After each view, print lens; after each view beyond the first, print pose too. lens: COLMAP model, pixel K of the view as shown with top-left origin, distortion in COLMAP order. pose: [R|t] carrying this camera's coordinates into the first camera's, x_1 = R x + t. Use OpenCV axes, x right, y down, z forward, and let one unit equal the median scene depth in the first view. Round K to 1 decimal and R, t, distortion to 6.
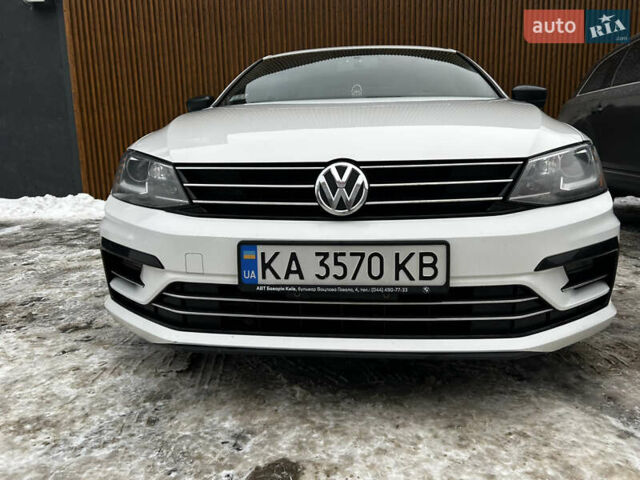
lens RADIAL K [[481.8, 0, 318.0], [0, 481.8, 240.5], [0, 0, 1]] dist [0.045657, -0.052070]
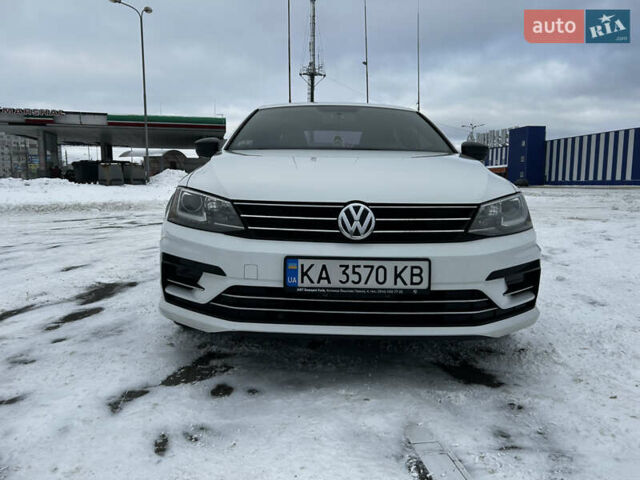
lens RADIAL K [[477.8, 0, 315.8], [0, 477.8, 236.1], [0, 0, 1]] dist [0.056491, -0.061668]
pose [[0.994687, 0.024284, 0.100044, -0.217166], [-0.016759, 0.997014, -0.075383, 0.047241], [-0.101575, 0.073306, 0.992123, -0.406328]]
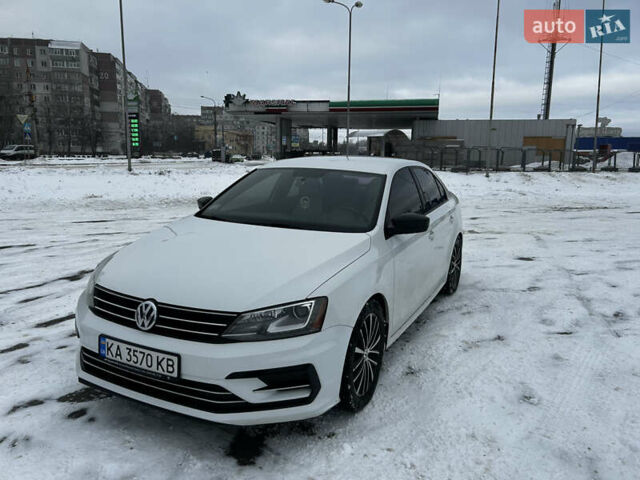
lens RADIAL K [[477.8, 0, 315.8], [0, 477.8, 236.1], [0, 0, 1]] dist [0.056491, -0.061668]
pose [[0.931727, 0.104577, -0.347777, 1.326926], [-0.109897, 0.993933, 0.004452, -0.510943], [0.346132, 0.034072, 0.937567, -0.579328]]
